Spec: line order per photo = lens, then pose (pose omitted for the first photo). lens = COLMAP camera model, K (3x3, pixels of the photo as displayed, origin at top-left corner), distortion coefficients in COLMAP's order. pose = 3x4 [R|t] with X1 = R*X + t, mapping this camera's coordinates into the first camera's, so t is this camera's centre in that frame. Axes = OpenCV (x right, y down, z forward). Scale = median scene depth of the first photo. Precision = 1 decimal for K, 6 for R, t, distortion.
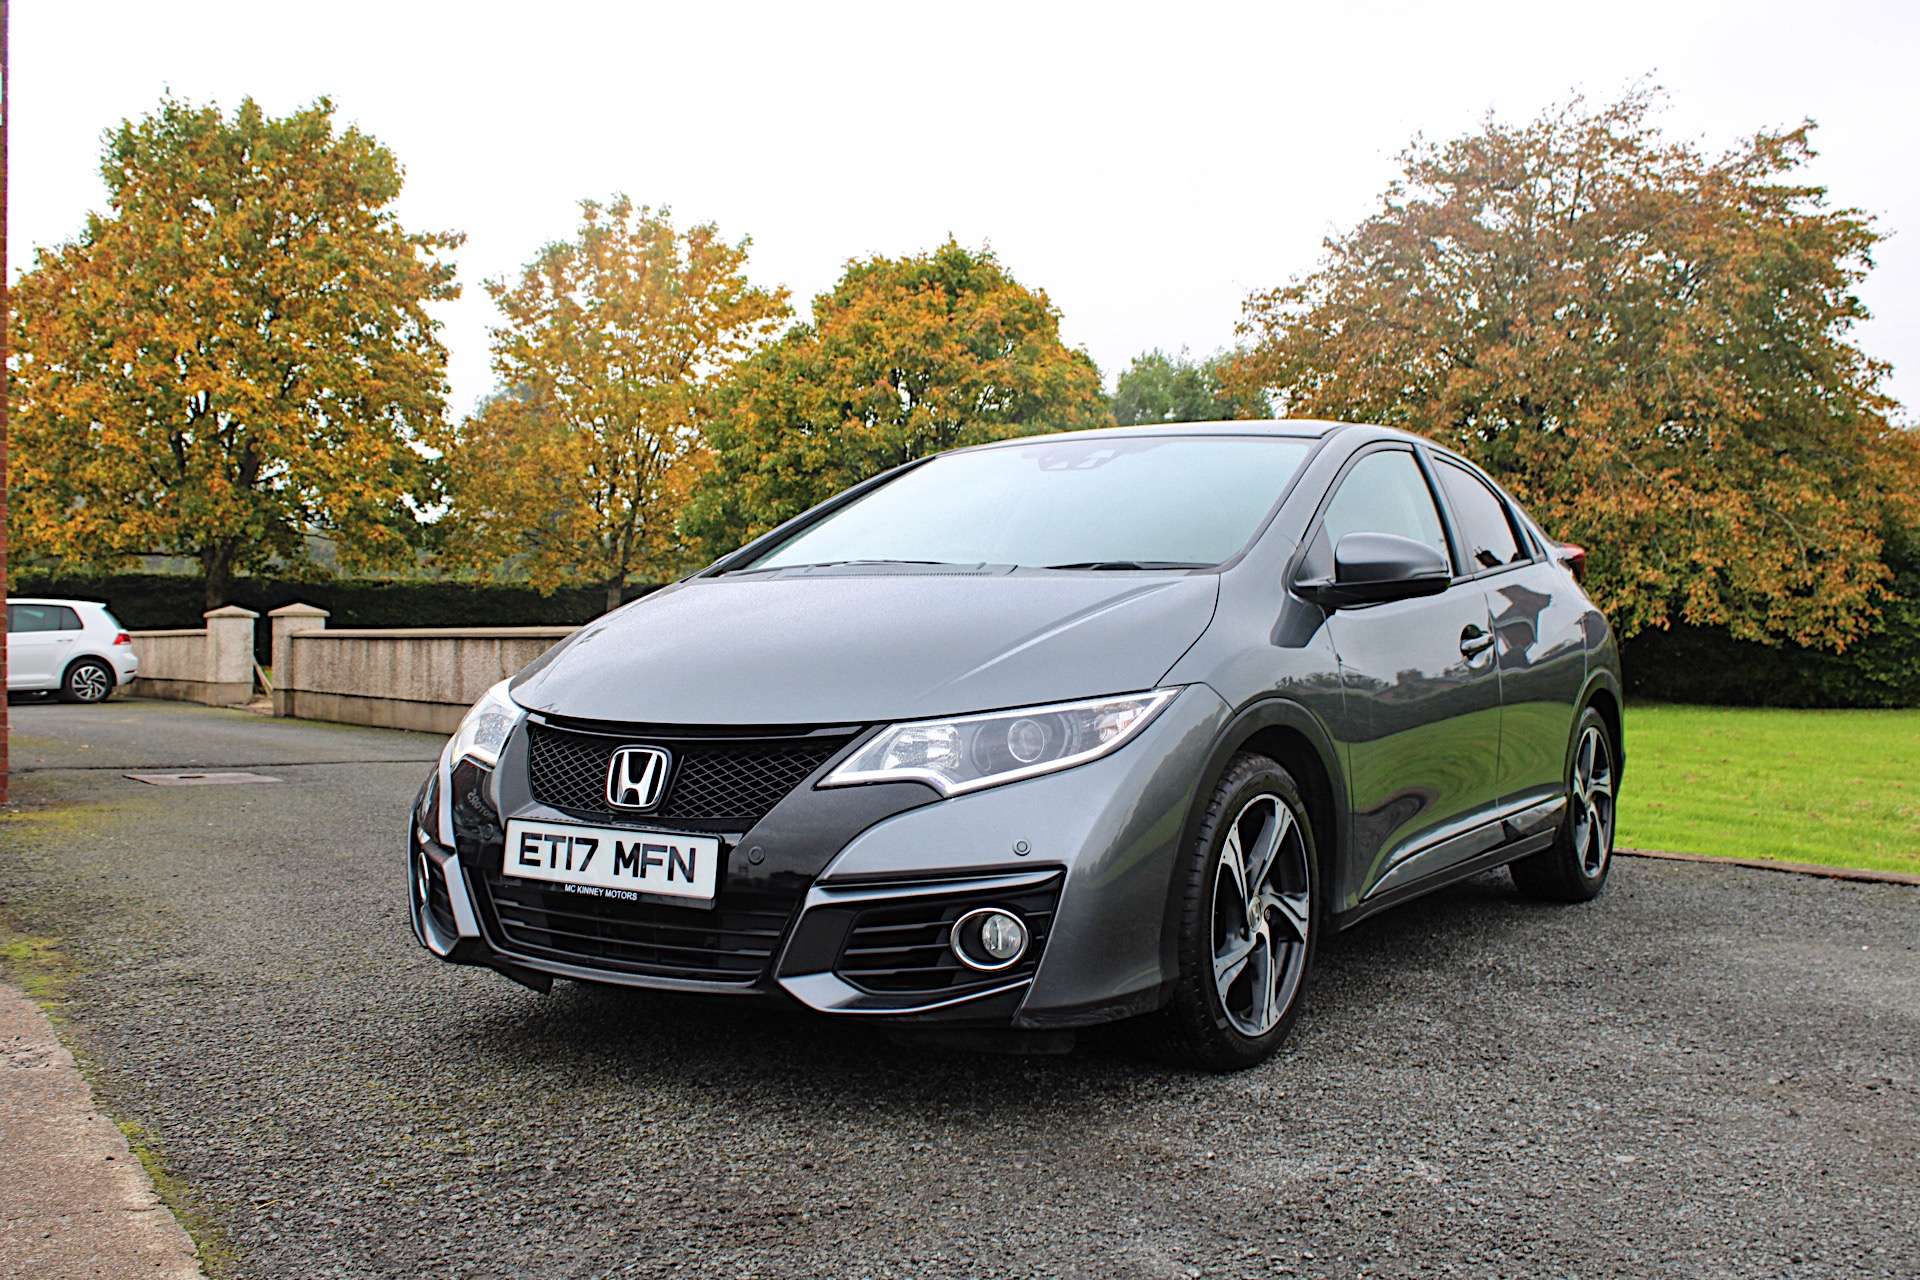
lens RADIAL K [[1949.8, 0, 960.0], [0, 1949.8, 640.0], [0, 0, 1]] dist [-0.076253, 0.038224]
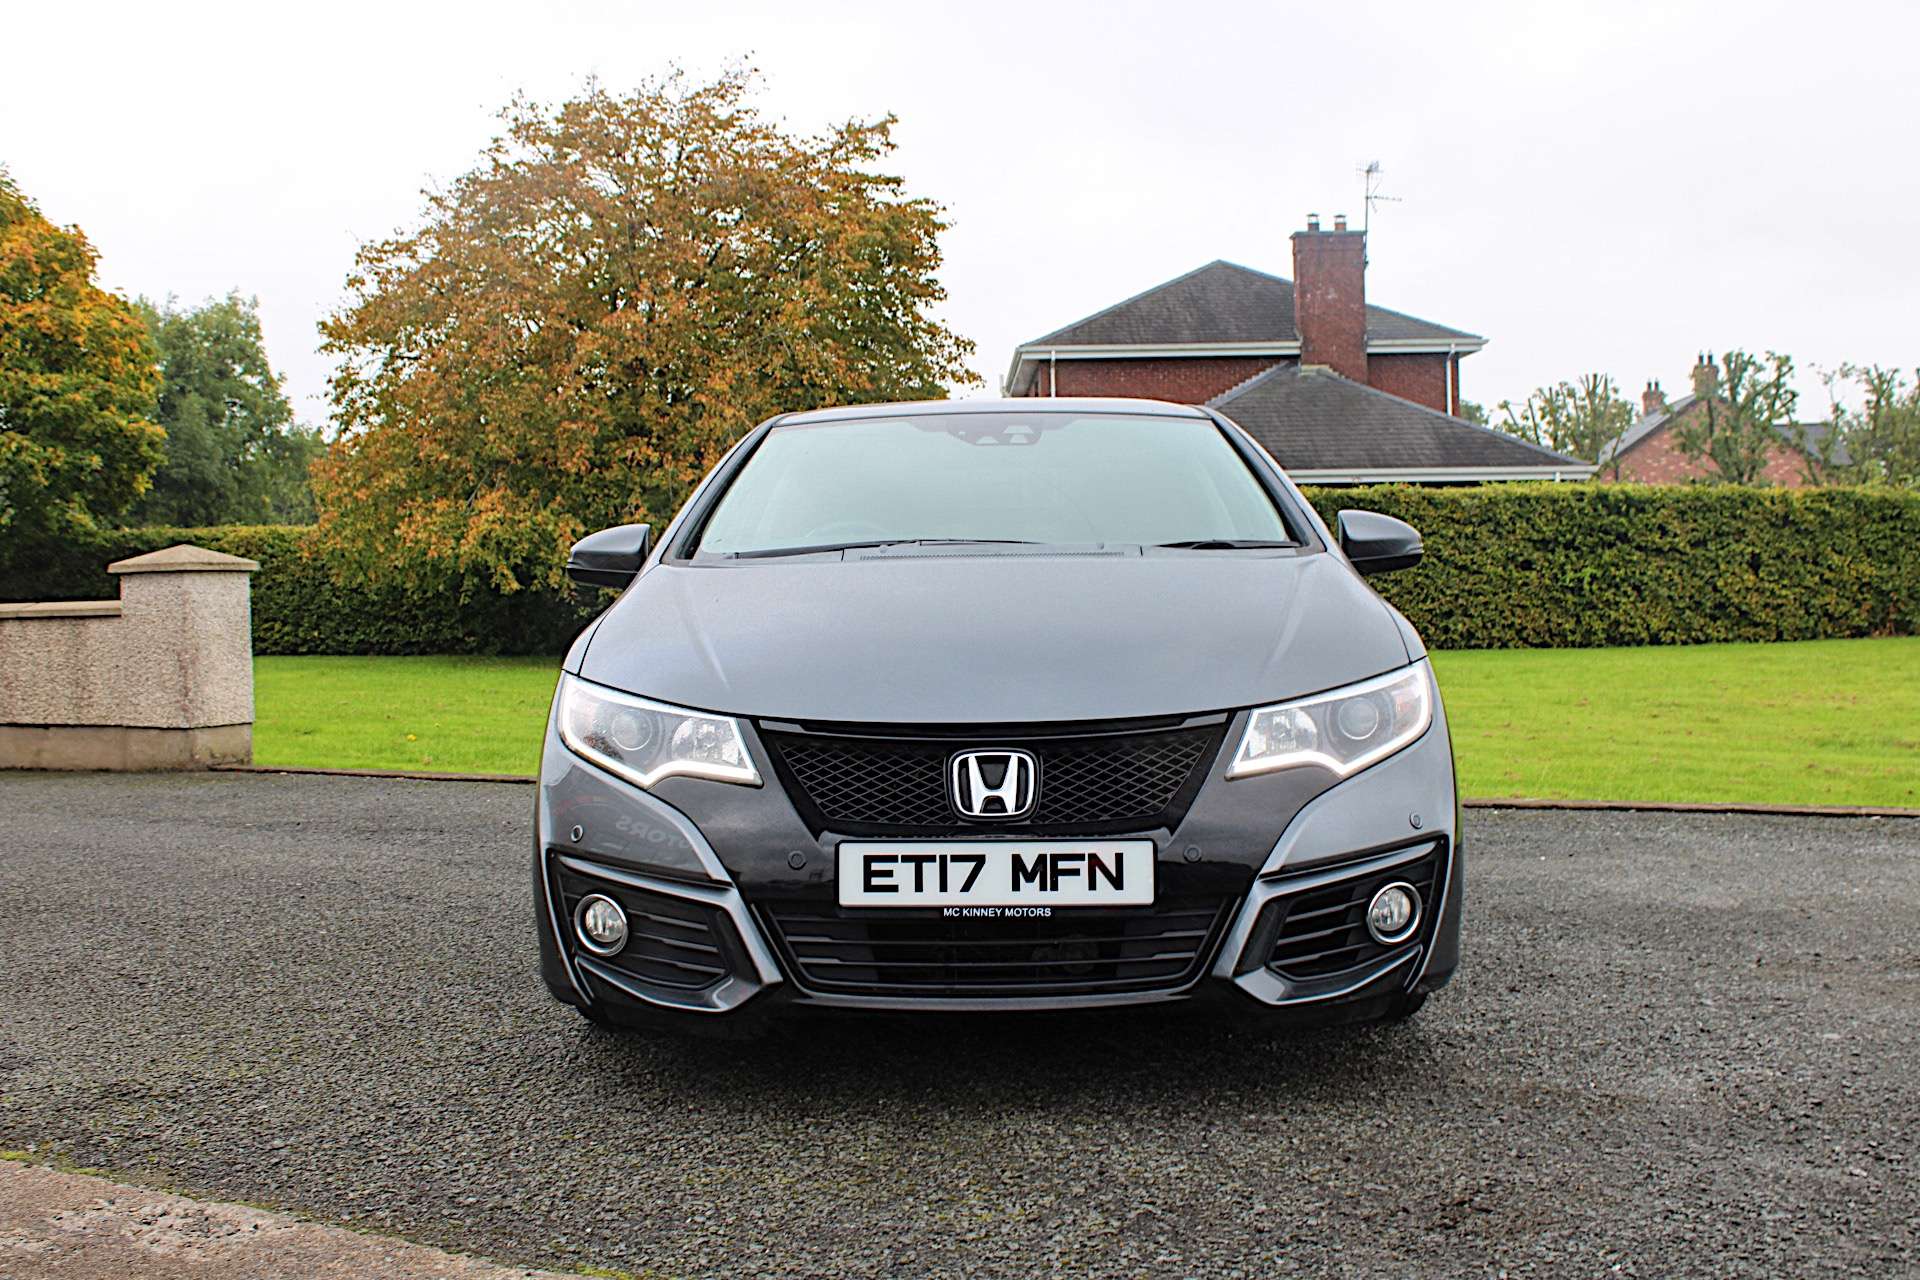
lens RADIAL K [[1949.8, 0, 960.0], [0, 1949.8, 640.0], [0, 0, 1]] dist [-0.076253, 0.038224]
pose [[0.855912, -0.036769, 0.515812, -0.101742], [0.026006, 0.999267, 0.028079, -0.003560], [-0.516467, -0.010619, 0.856241, 0.035368]]
